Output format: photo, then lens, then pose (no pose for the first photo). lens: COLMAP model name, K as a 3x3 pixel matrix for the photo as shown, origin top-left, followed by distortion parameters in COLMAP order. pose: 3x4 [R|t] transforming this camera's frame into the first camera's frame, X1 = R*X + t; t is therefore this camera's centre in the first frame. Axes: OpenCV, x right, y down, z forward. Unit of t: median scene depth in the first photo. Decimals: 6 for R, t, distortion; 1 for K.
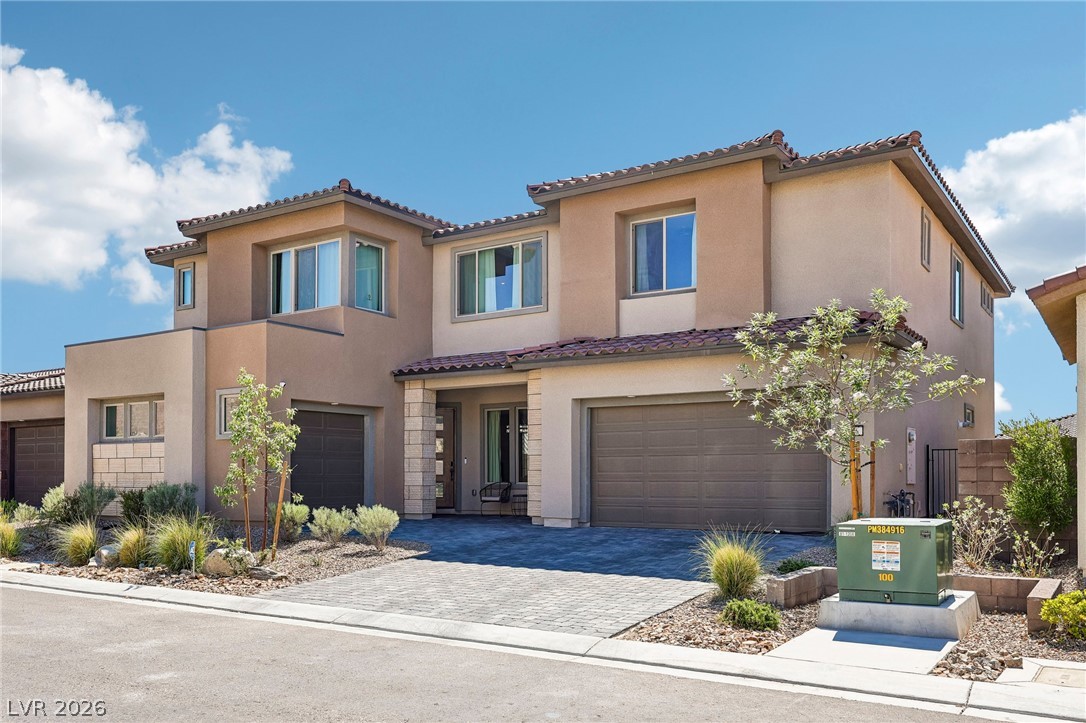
lens RADIAL K [[875.2, 0, 543.0], [0, 875.2, 361.5], [0, 0, 1]] dist [-0.001664, -0.000605]
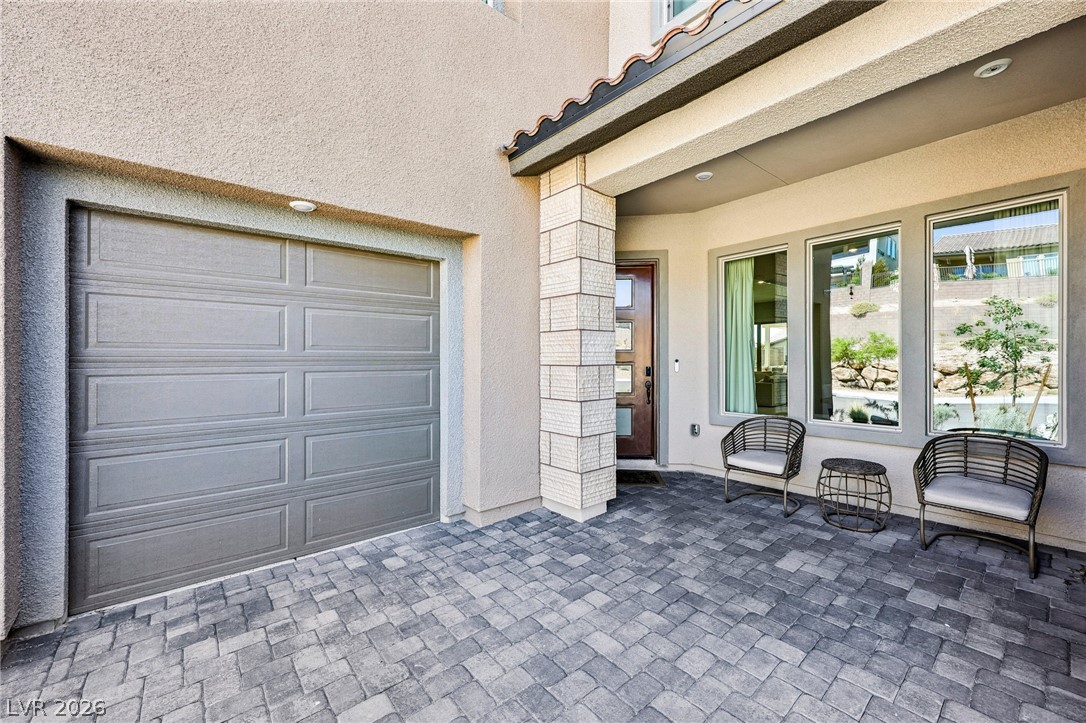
lens RADIAL K [[436.9, 0, 542.3], [0, 436.9, 368.3], [0, 0, 1]] dist [0.000779, -0.000097]
pose [[0.958219, 0.011265, -0.285814, -0.099487], [0.027959, 0.990750, 0.132786, 0.085746], [0.284666, -0.135229, 0.949041, 0.815491]]
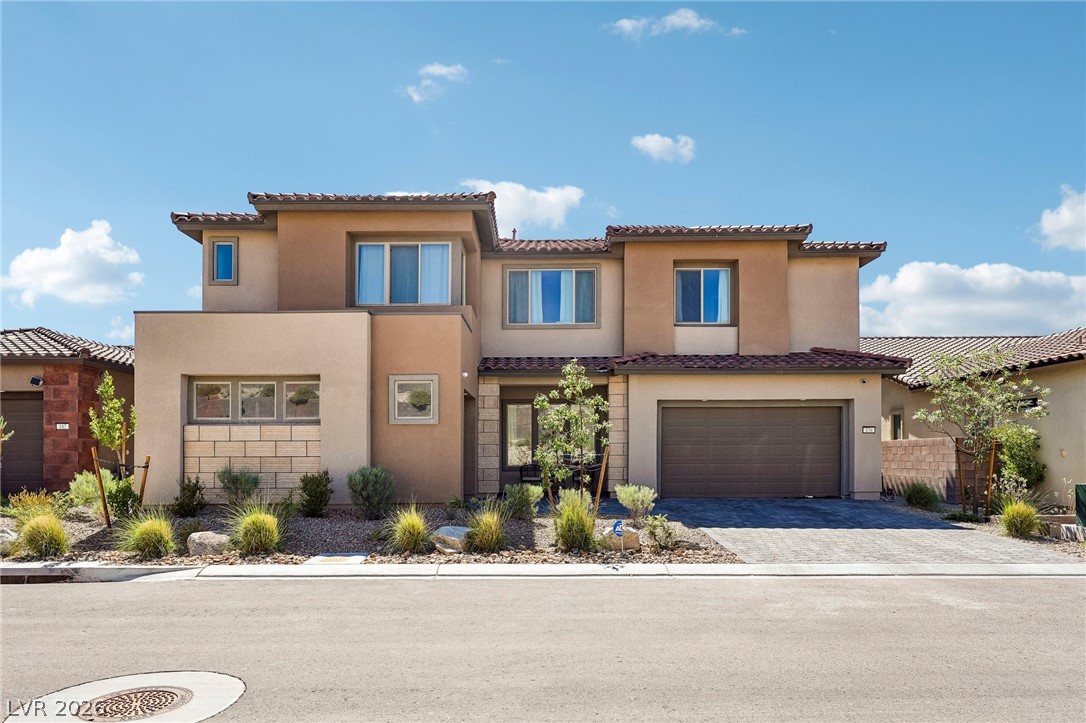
lens RADIAL K [[699.6, 0, 546.0], [0, 699.6, 389.1], [0, 0, 1]] dist [-0.010192, -0.001647]
pose [[0.843636, 0.051924, 0.534399, -0.584844], [-0.070124, 0.997443, 0.013787, 0.020955], [-0.532316, -0.049106, 0.845120, 0.191997]]
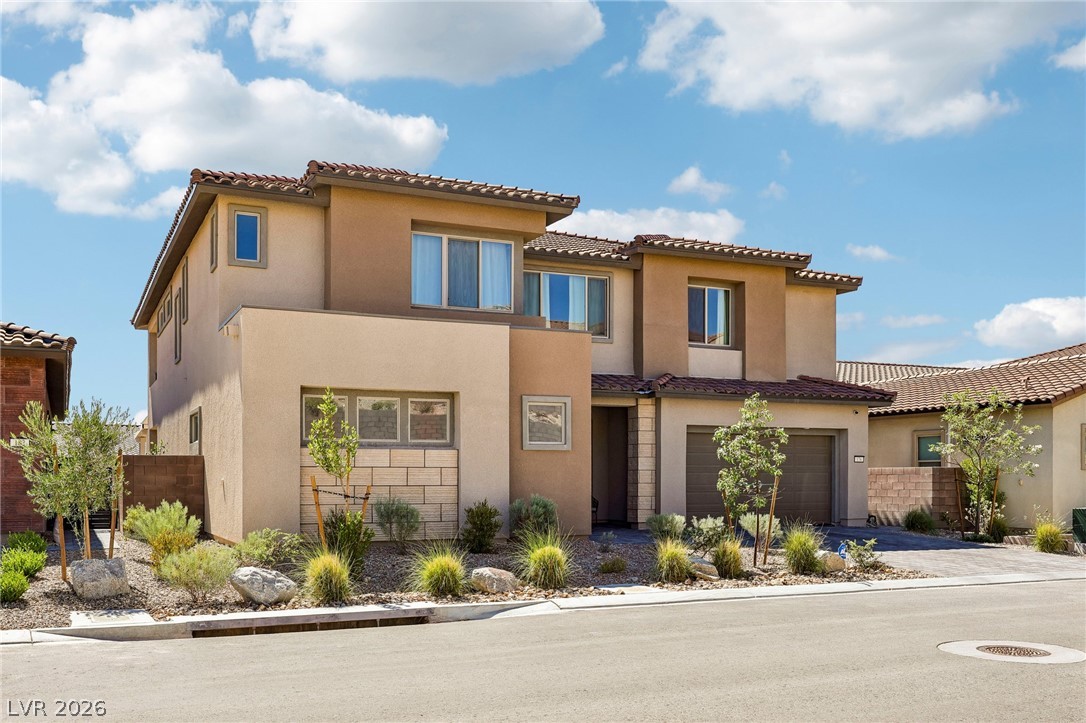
lens RADIAL K [[980.8, 0, 543.0], [0, 980.8, 361.5], [0, 0, 1]] dist [-0.002813, -0.009038]
pose [[0.544871, 0.102185, 0.832271, -1.097545], [-0.113106, 0.992432, -0.047801, 0.037674], [-0.830857, -0.068089, 0.552305, 0.365005]]
